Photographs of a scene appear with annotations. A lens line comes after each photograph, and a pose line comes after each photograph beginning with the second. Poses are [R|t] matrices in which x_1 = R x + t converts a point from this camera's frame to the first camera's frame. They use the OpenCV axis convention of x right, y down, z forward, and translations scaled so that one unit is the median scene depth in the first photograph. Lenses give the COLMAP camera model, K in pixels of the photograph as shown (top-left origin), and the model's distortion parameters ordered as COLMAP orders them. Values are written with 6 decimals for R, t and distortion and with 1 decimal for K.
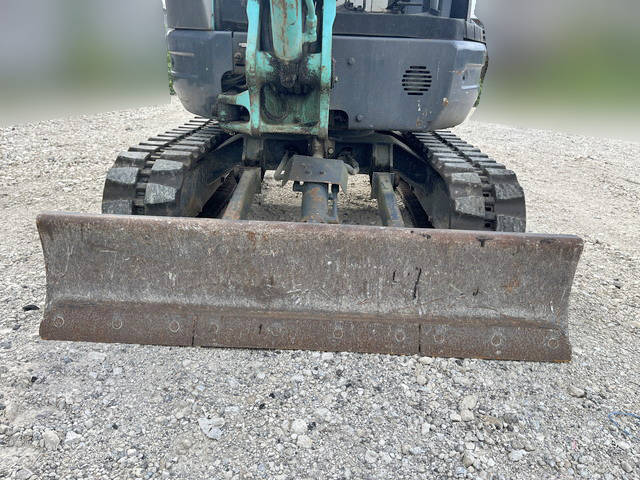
lens RADIAL K [[481.3, 0, 320.0], [0, 481.3, 240.0], [0, 0, 1]] dist [0.069538, -0.099844]
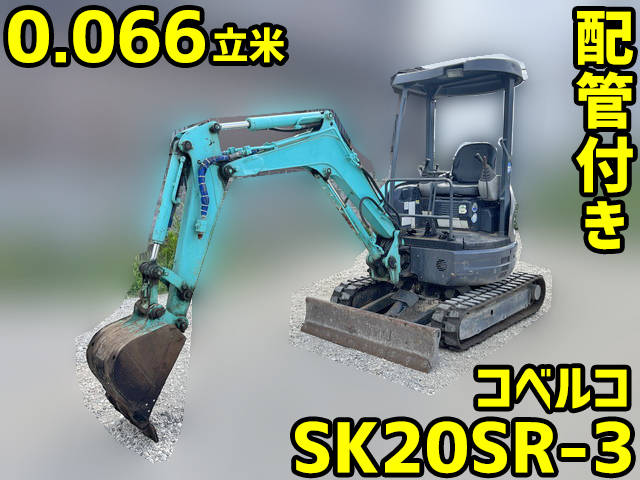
lens RADIAL K [[481.3, 0, 320.0], [0, 481.3, 240.0], [0, 0, 1]] dist [0.069538, -0.099844]
pose [[0.718118, 0.046468, -0.694368, 1.726819], [-0.196730, 0.970626, -0.138503, 0.009790], [0.667536, 0.236065, 0.706165, -1.393958]]
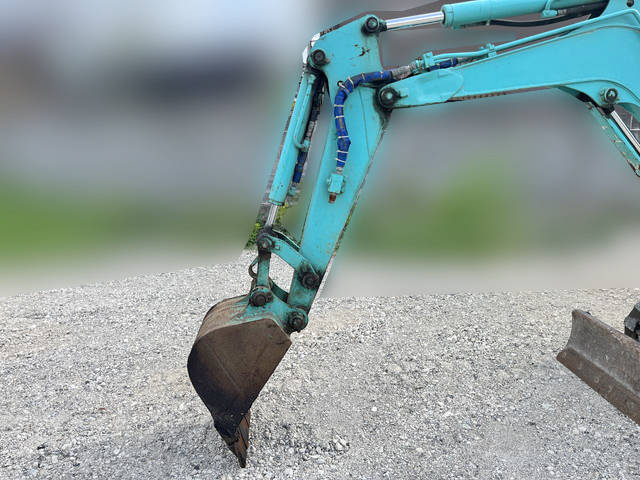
lens RADIAL K [[481.3, 0, 320.0], [0, 481.3, 240.0], [0, 0, 1]] dist [0.069538, -0.099844]
pose [[0.098788, 0.170142, -0.980455, 1.304291], [-0.317901, 0.939041, 0.130924, -0.239773], [0.942963, 0.298754, 0.146854, -0.512936]]
